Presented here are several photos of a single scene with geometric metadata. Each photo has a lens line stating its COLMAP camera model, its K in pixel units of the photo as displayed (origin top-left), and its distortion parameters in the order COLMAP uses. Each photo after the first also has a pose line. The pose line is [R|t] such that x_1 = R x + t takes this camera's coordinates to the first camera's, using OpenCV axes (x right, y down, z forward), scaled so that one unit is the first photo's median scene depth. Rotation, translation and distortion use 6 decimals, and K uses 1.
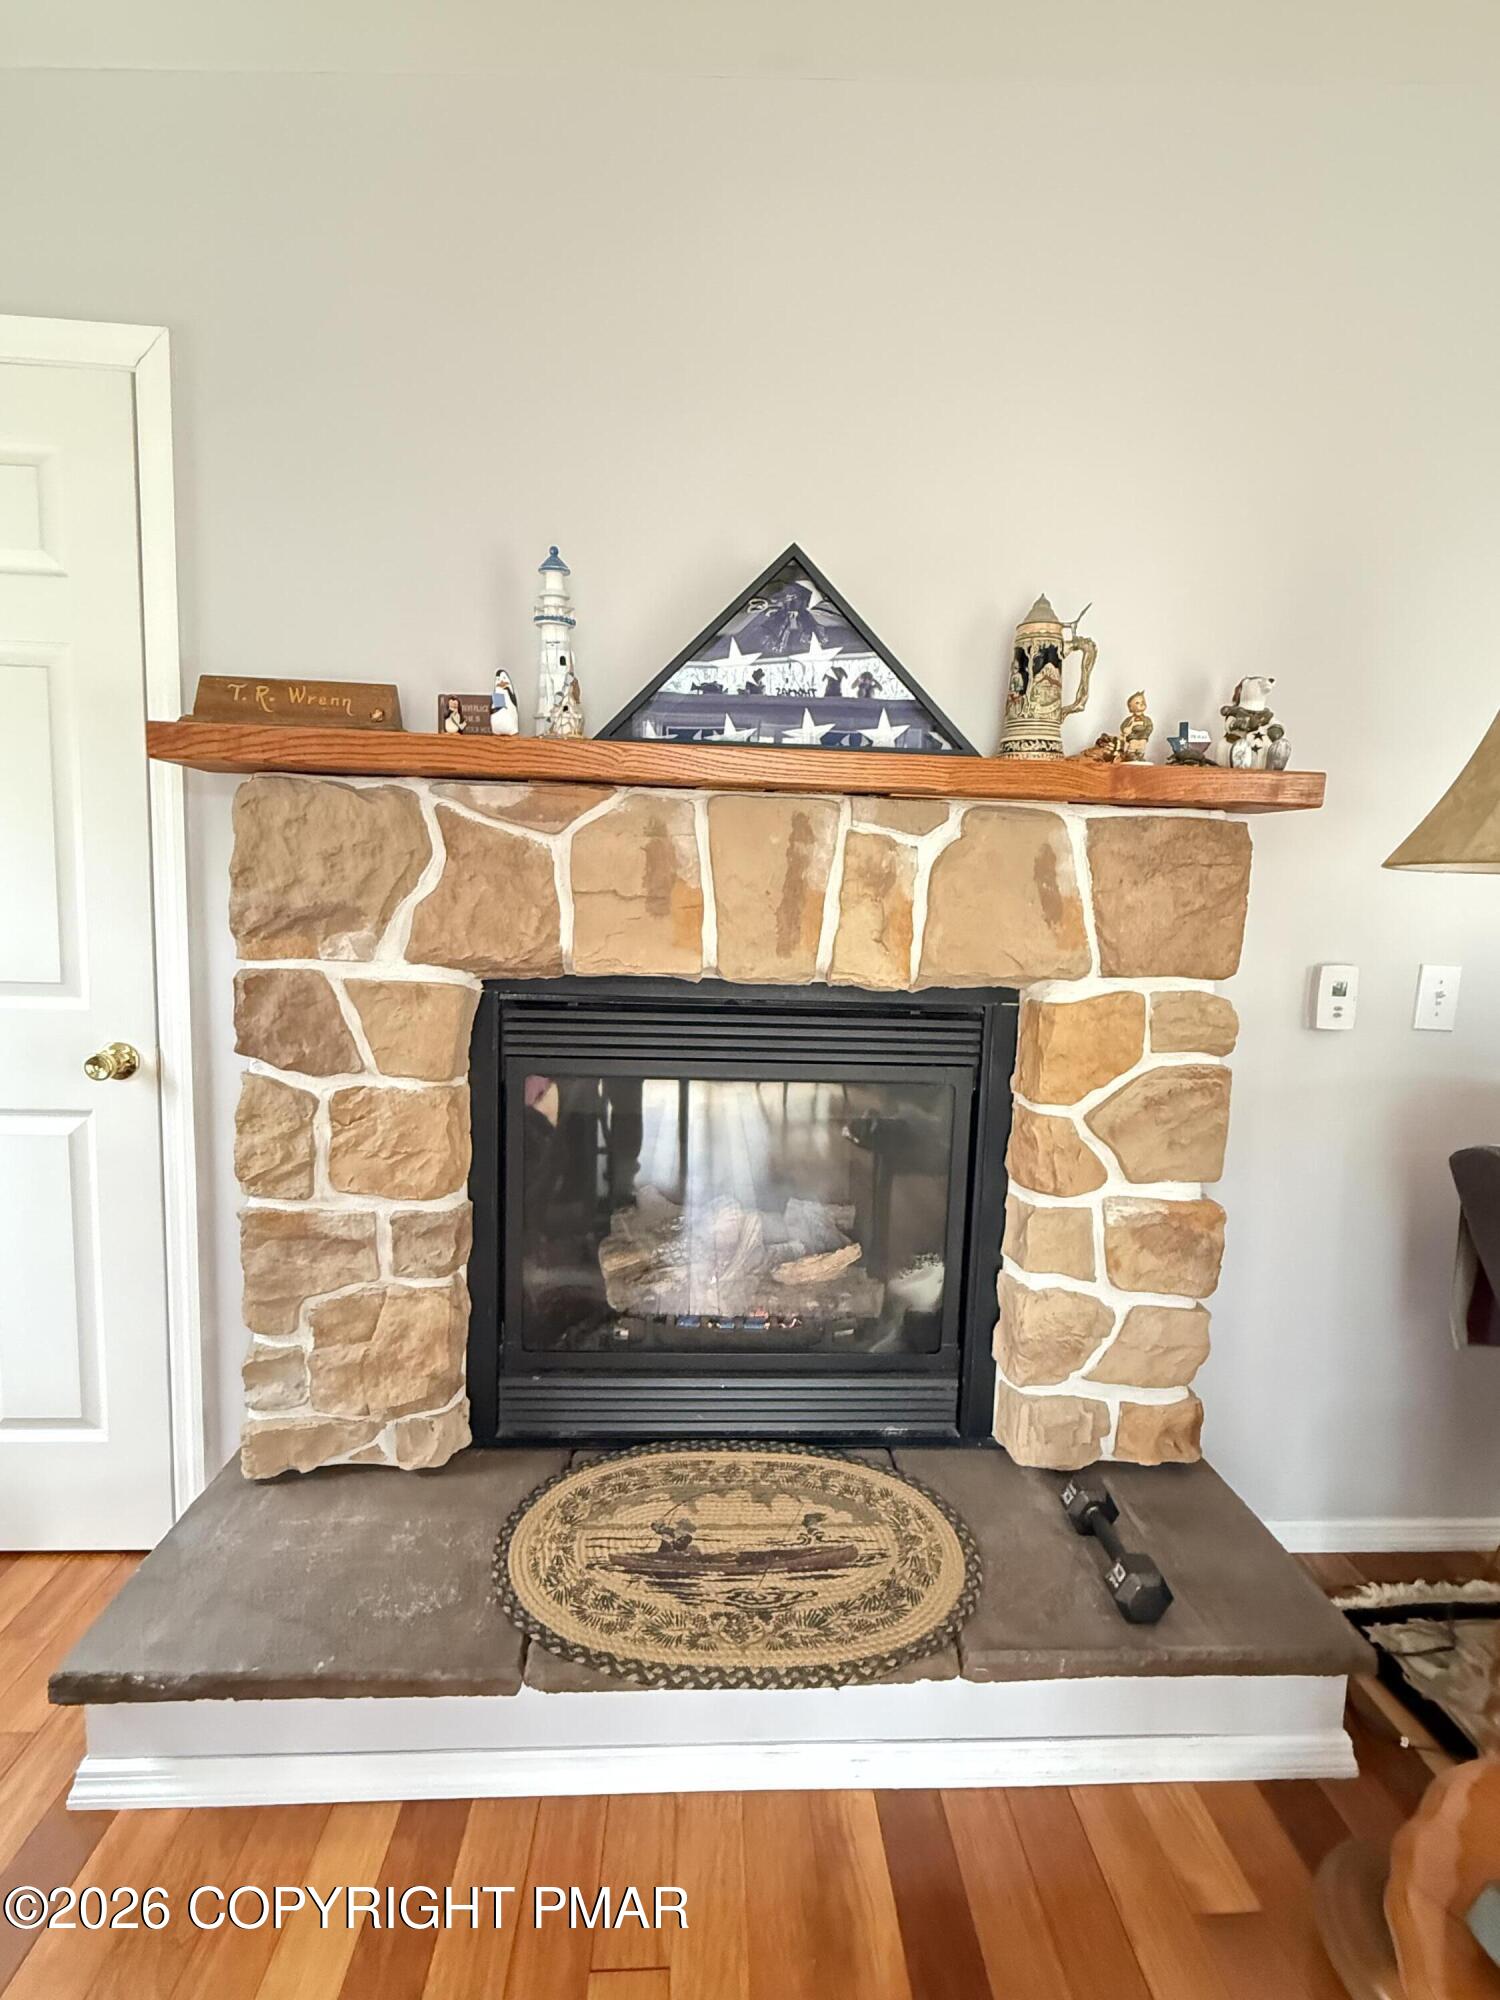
lens RADIAL K [[925.5, 0, 752.2], [0, 925.5, 999.8], [0, 0, 1]] dist [-0.000477, -0.000071]
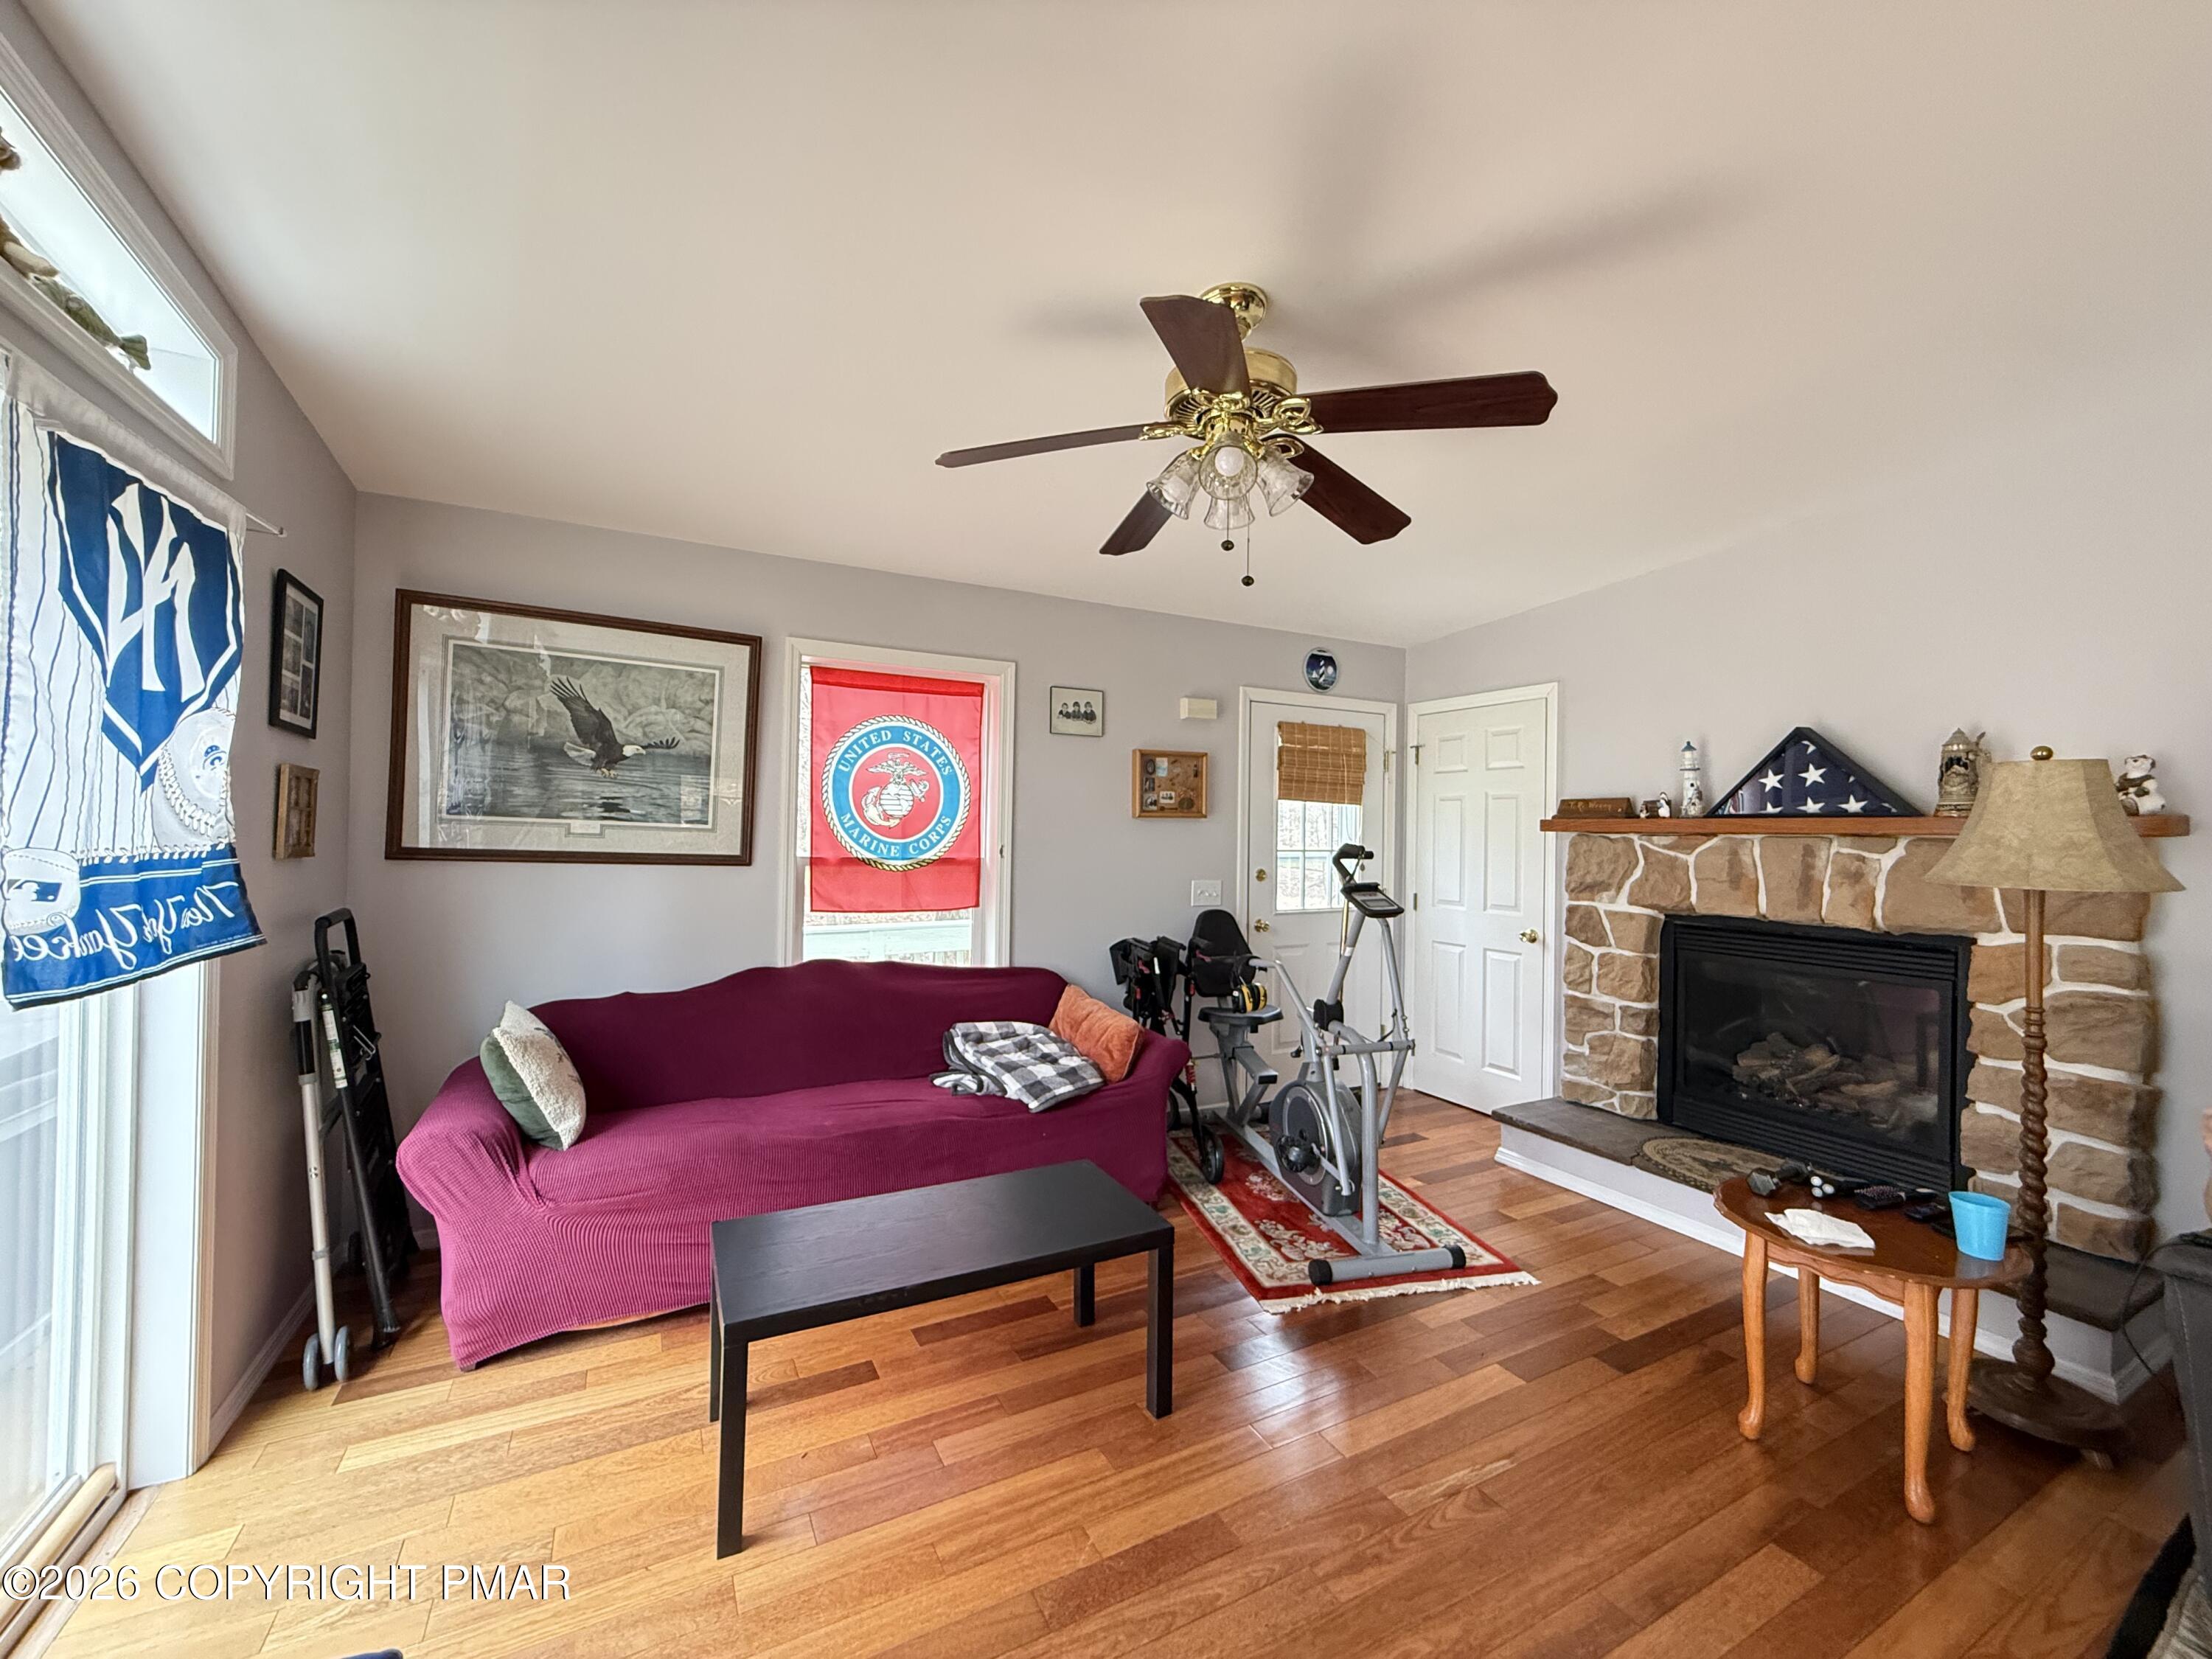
lens RADIAL K [[876.9, 0, 1107.3], [0, 876.9, 825.8], [0, 0, 1]] dist [-0.001336, 0.000064]
pose [[0.422911, -0.032872, -0.905575, 1.202867], [-0.098843, 0.991705, -0.082160, 0.083515], [0.900764, 0.124256, 0.416154, -1.313890]]
